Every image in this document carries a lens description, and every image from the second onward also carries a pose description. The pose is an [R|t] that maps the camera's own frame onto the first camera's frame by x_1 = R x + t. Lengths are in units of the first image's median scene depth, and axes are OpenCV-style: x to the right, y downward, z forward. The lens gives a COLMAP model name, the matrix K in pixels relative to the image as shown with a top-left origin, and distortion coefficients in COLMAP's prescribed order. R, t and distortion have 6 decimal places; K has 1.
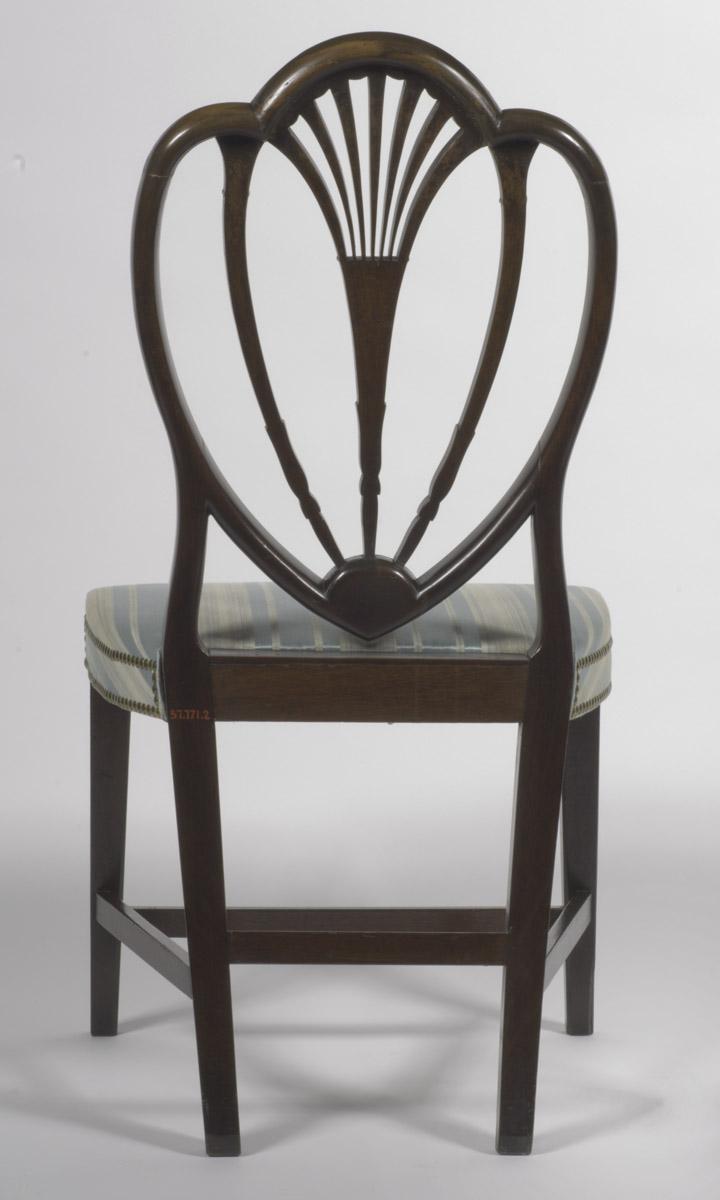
lens RADIAL K [[3627.5, 0, 388.2], [0, 3627.5, 724.7], [0, 0, 1]] dist [-0.034008, 0.000000]
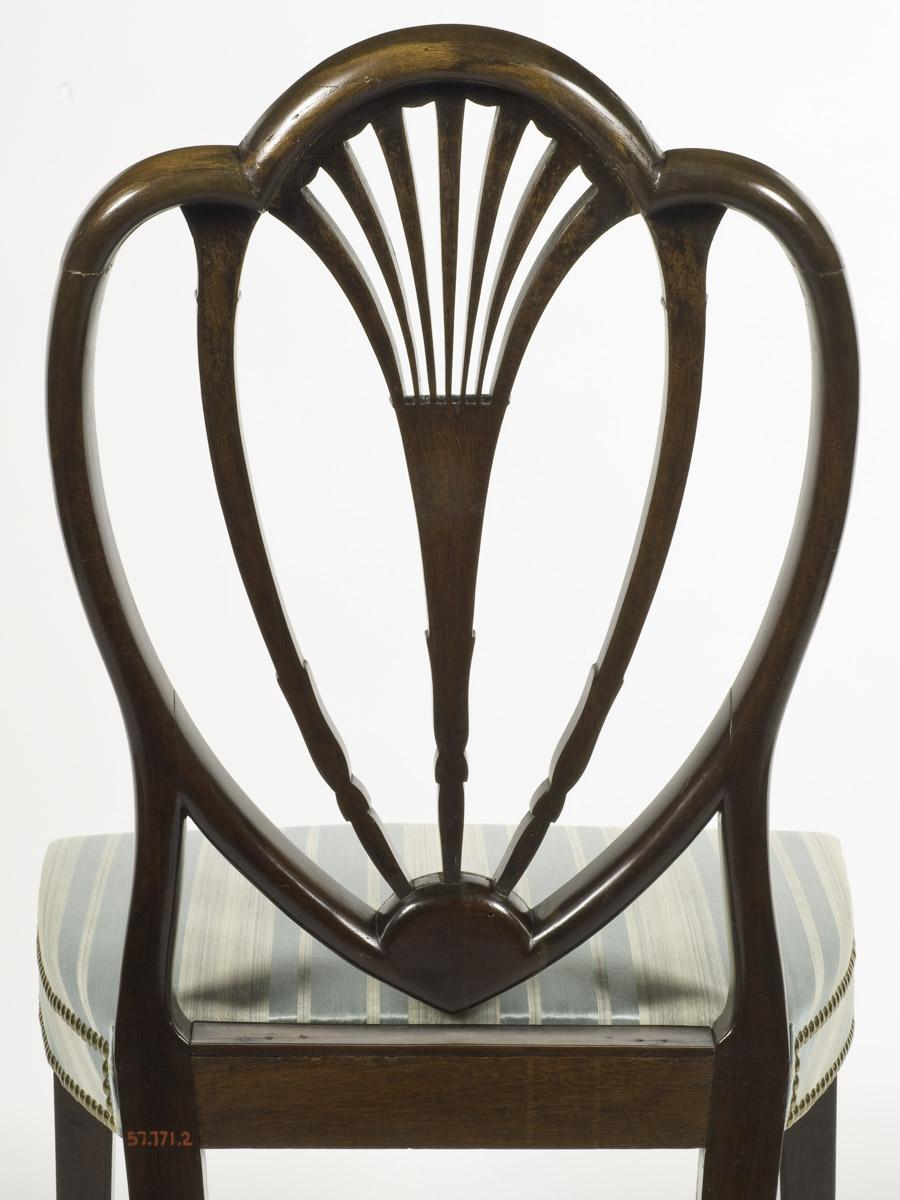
lens RADIAL K [[3791.1, 0, 457.3], [0, 3791.1, 606.5], [0, 0, 1]] dist [0.002518, 0.000000]
pose [[0.998839, -0.003526, -0.048037, 0.026793], [0.004421, 0.999818, 0.018546, -0.105269], [0.047963, -0.018737, 0.998673, 0.371534]]
